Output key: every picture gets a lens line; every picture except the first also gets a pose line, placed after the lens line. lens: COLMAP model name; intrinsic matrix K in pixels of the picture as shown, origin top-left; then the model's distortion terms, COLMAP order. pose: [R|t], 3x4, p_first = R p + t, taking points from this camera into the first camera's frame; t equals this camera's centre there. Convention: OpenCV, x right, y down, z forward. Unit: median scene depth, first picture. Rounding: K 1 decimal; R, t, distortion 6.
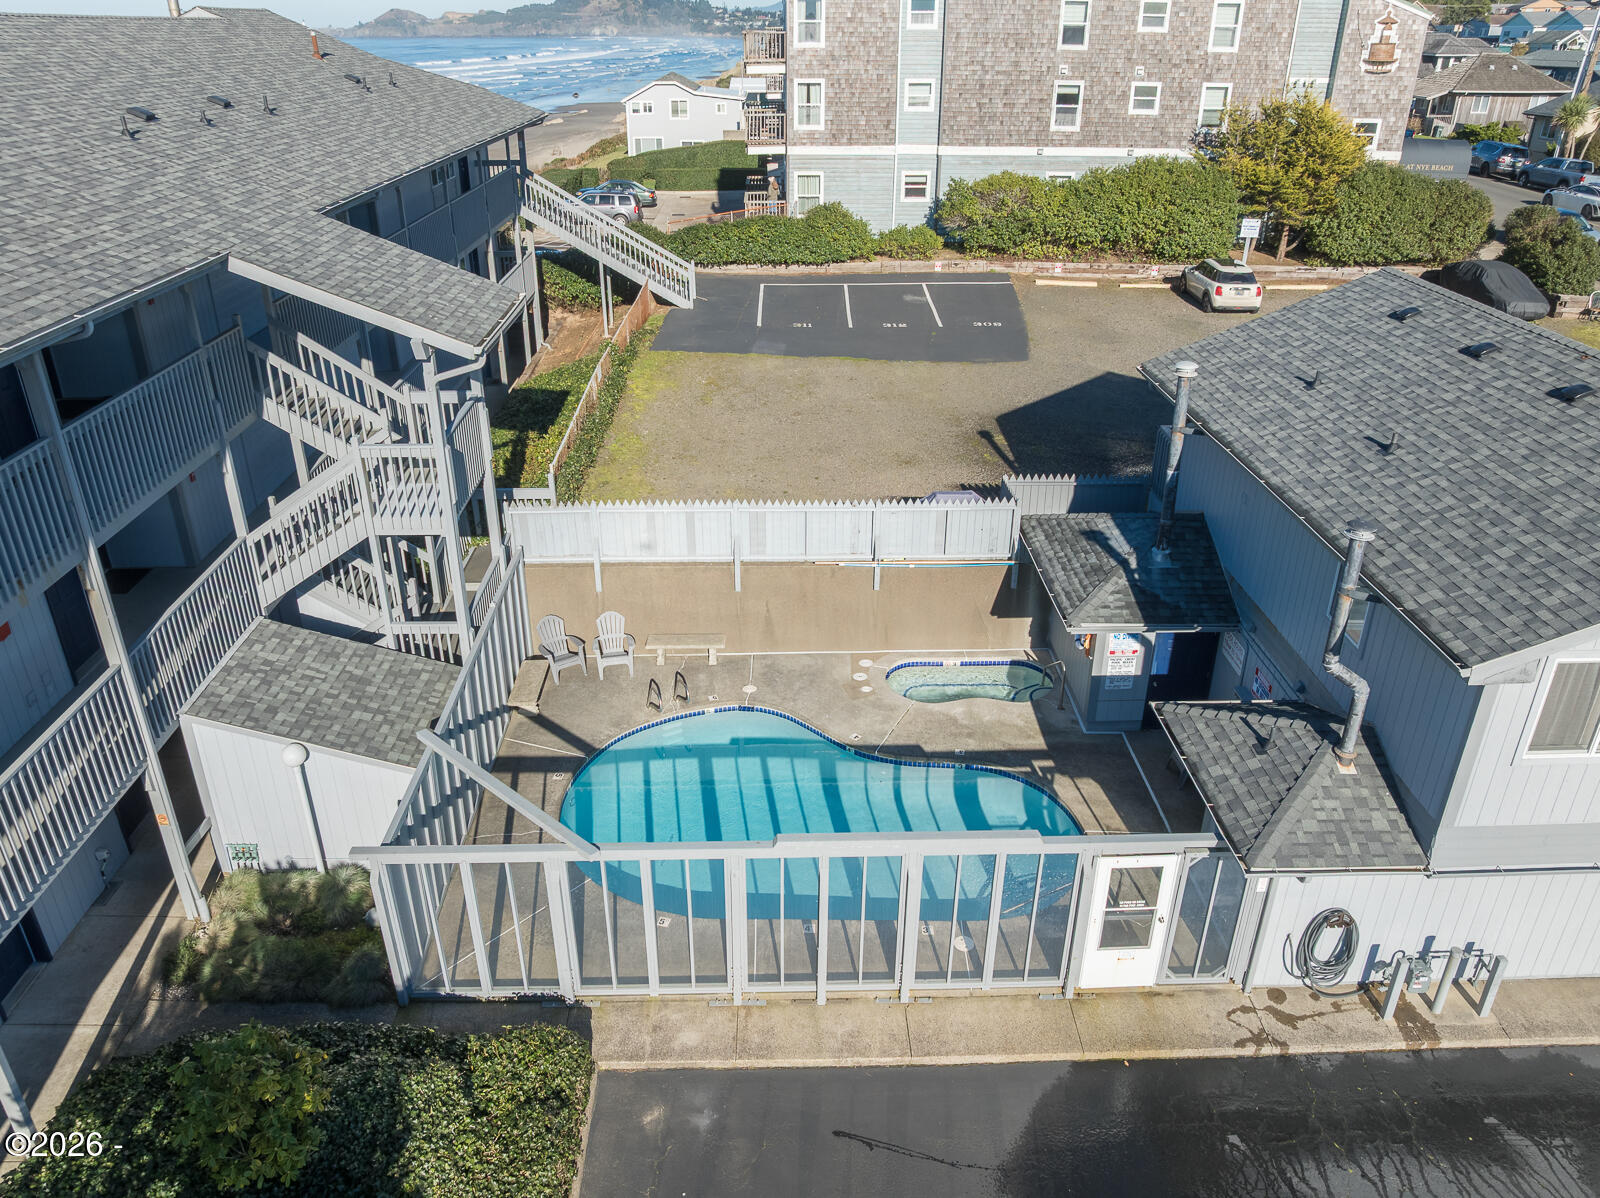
lens RADIAL K [[1148.5, 0, 808.8], [0, 1148.5, 598.4], [0, 0, 1]] dist [-0.044885, -0.000703]
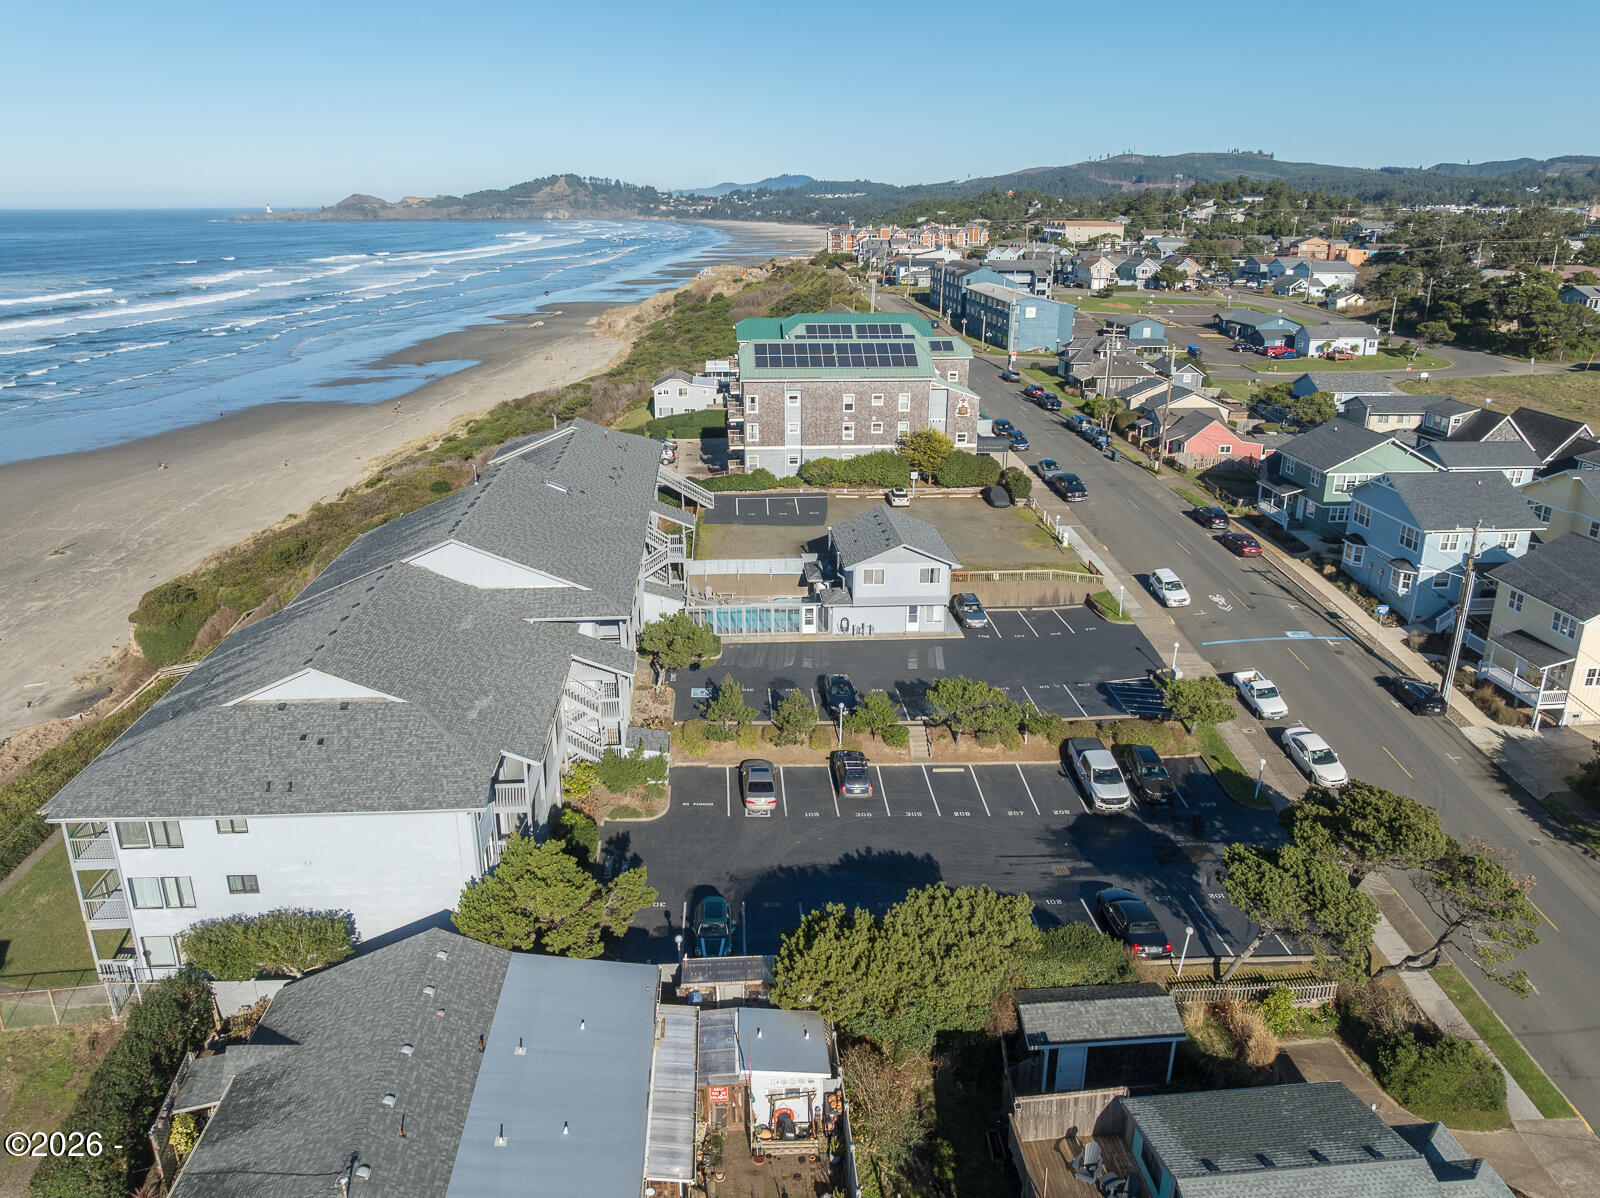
lens RADIAL K [[1129.1, 0, 800.0], [0, 1129.1, 599.0], [0, 0, 1]] dist [-0.038901, 0.003400]
pose [[0.999068, -0.016267, 0.039983, -0.001215], [0.021428, 0.990985, -0.132252, 0.321823], [-0.037471, 0.132985, 0.990409, -1.634904]]
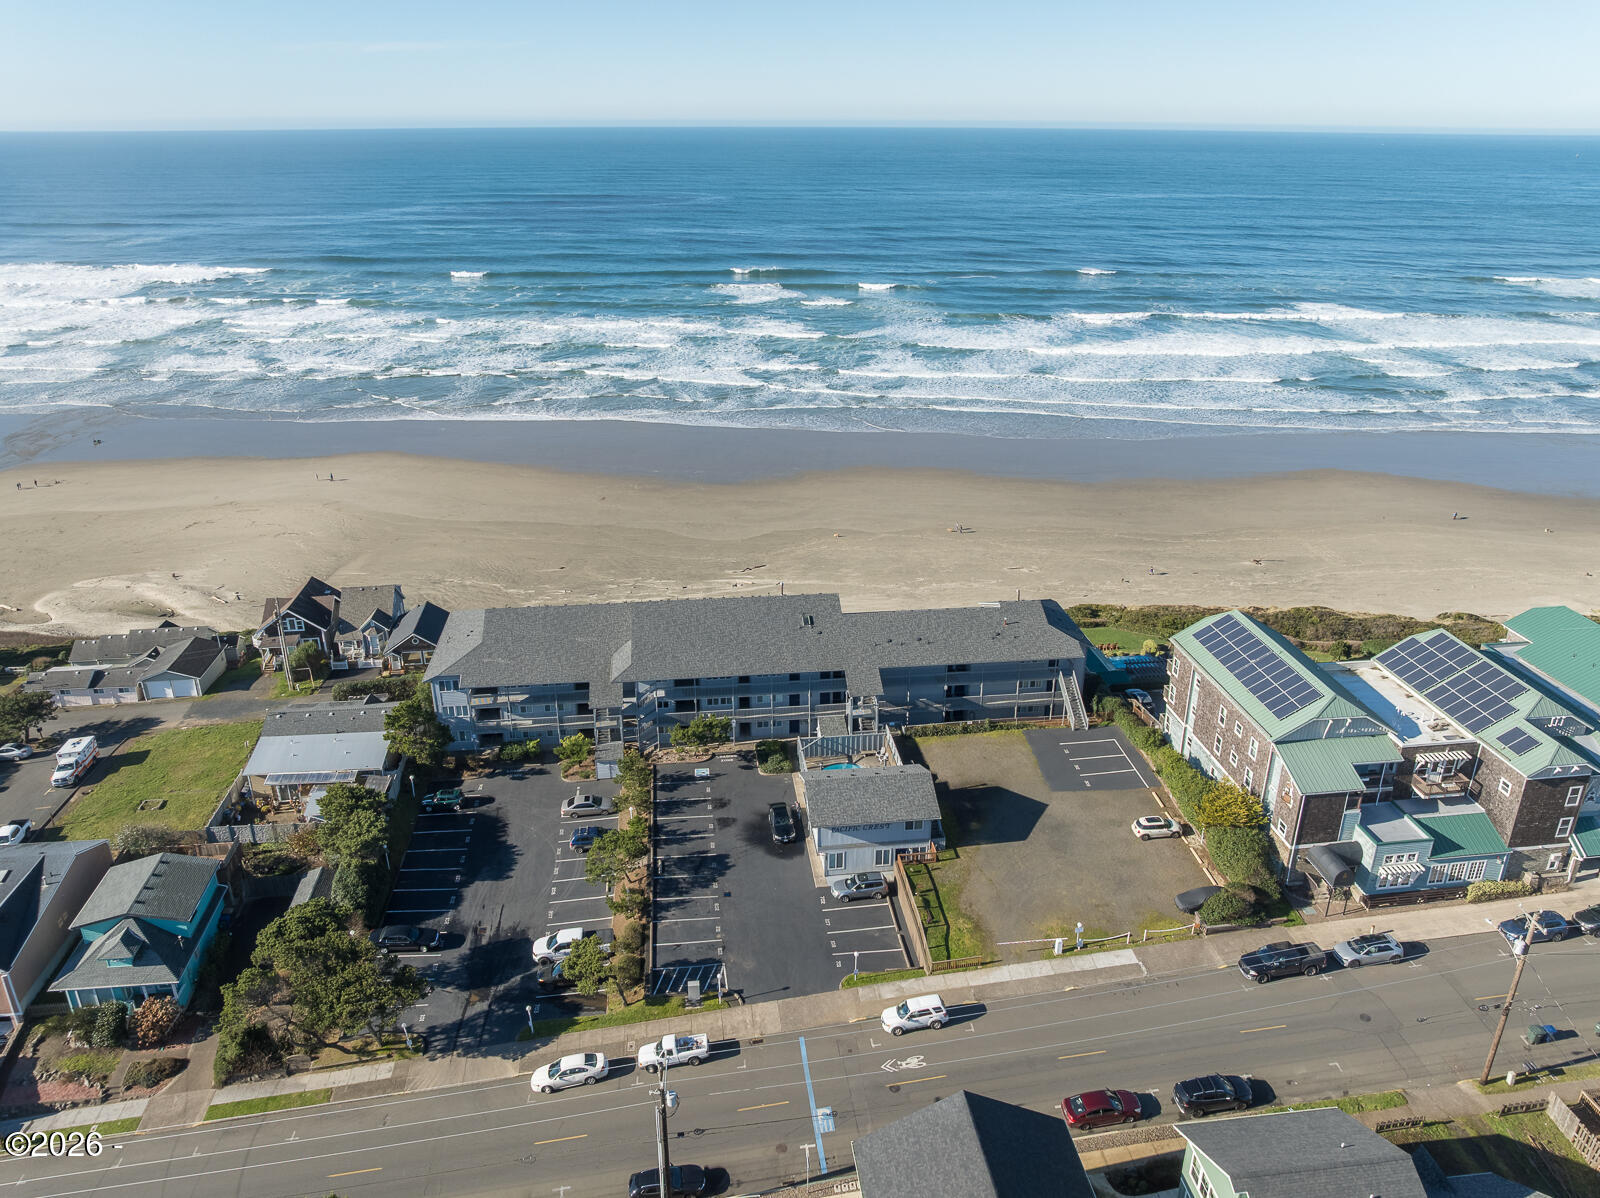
lens RADIAL K [[1126.2, 0, 800.0], [0, 1126.2, 599.0], [0, 0, 1]] dist [-0.028732, 0.002832]
pose [[0.093375, 0.381941, -0.919457, 2.207241], [-0.452260, 0.838989, 0.302586, -1.017224], [0.886985, 0.387580, 0.251077, -0.472309]]
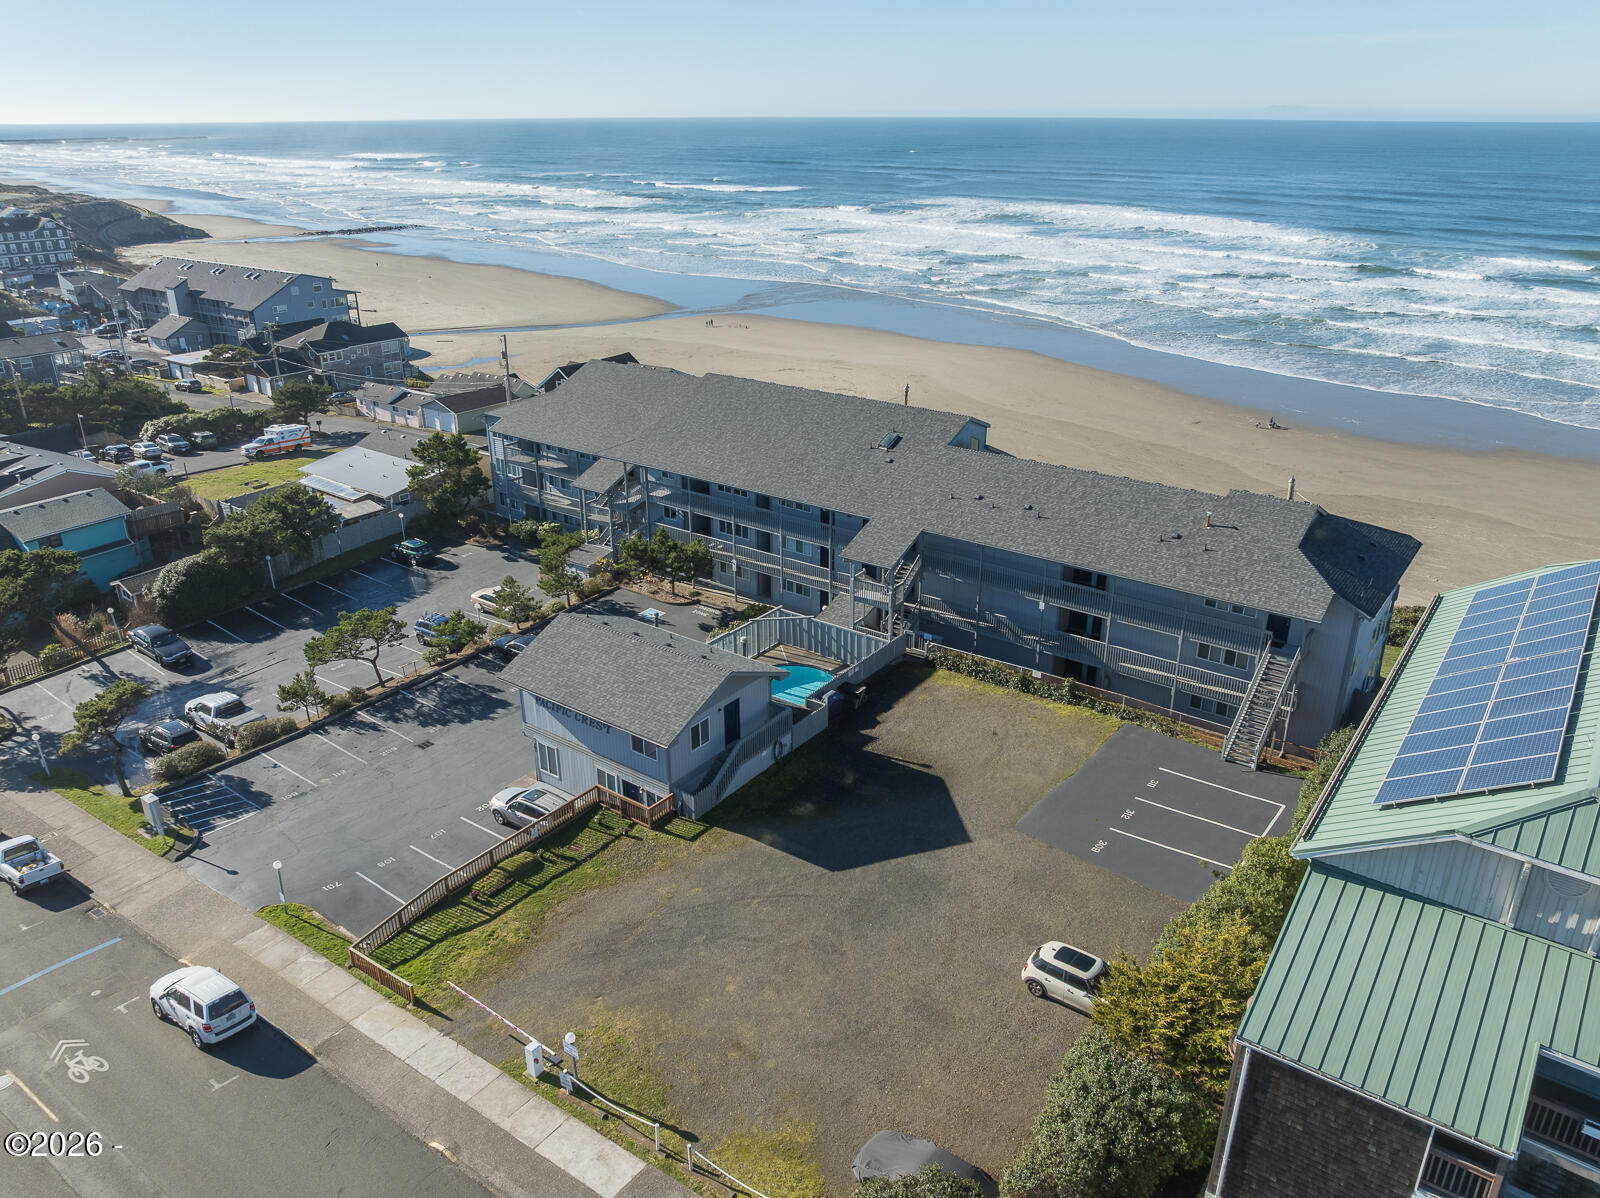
lens RADIAL K [[1126.2, 0, 800.0], [0, 1126.2, 599.0], [0, 0, 1]] dist [-0.028732, 0.002832]
pose [[-0.617549, 0.309329, -0.723152, 1.037108], [-0.355316, 0.710537, 0.607361, -0.944941], [0.701701, 0.632022, -0.328882, 0.876569]]
